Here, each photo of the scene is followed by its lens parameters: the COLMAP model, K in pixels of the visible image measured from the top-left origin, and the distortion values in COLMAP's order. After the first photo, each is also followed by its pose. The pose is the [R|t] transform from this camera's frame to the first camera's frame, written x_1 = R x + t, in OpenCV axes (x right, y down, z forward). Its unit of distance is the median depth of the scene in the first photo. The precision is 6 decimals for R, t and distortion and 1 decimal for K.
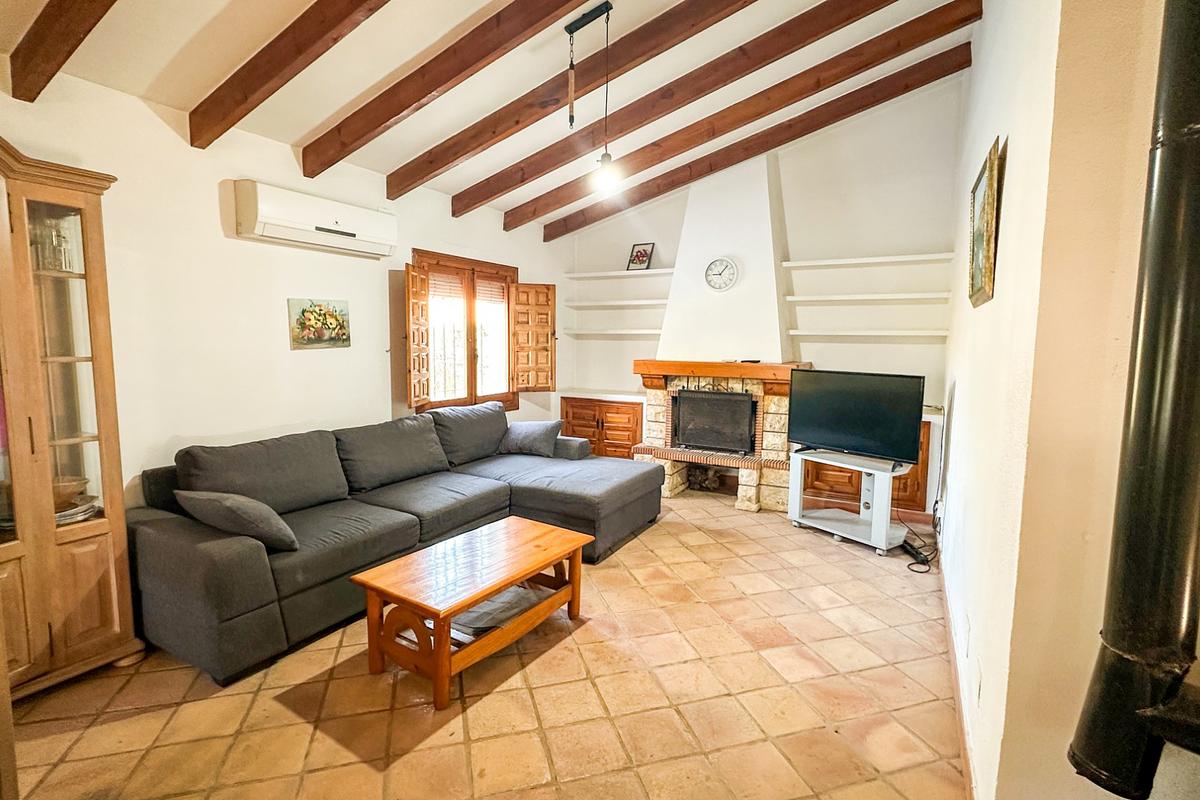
lens RADIAL K [[568.6, 0, 598.3], [0, 568.6, 396.2], [0, 0, 1]] dist [0.003039, 0.000068]
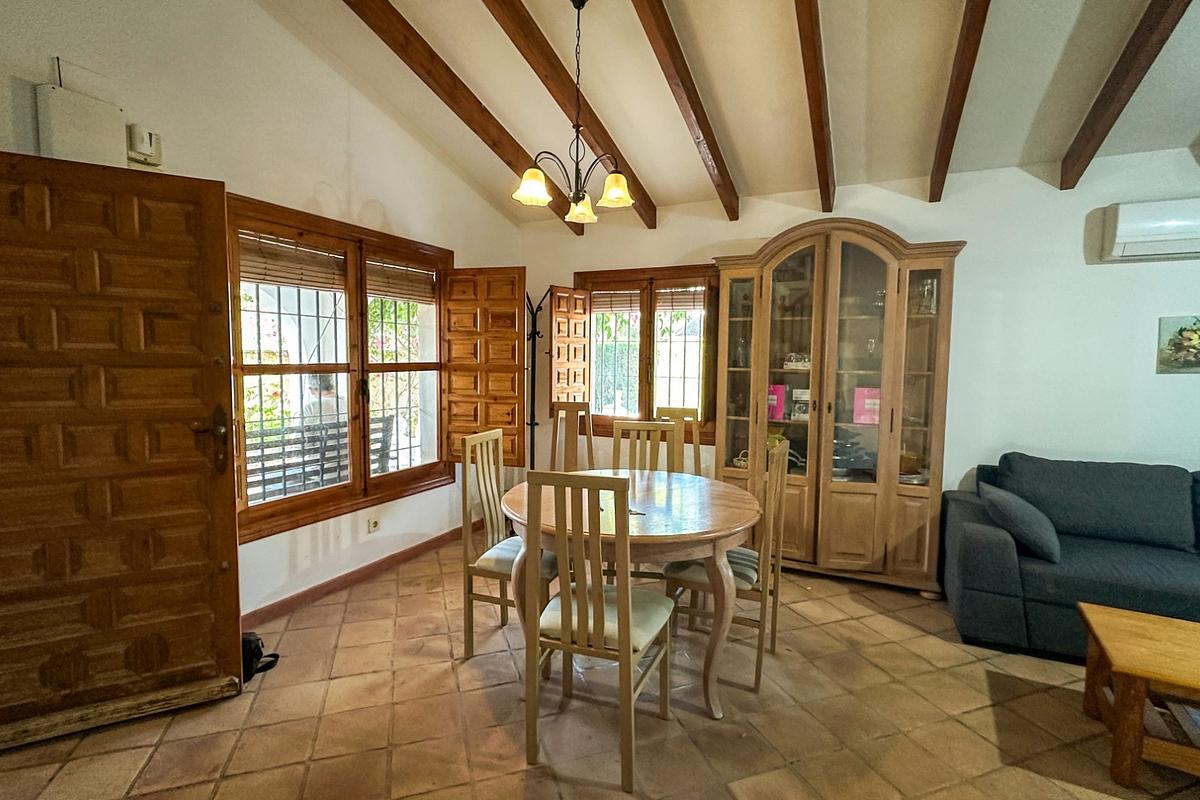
lens RADIAL K [[568.6, 0, 598.3], [0, 568.6, 396.2], [0, 0, 1]] dist [0.003039, 0.000068]
pose [[0.053677, 0.066749, -0.996325, 0.466192], [-0.108799, 0.992214, 0.060612, -0.004470], [0.992613, 0.105146, 0.060521, 0.085920]]
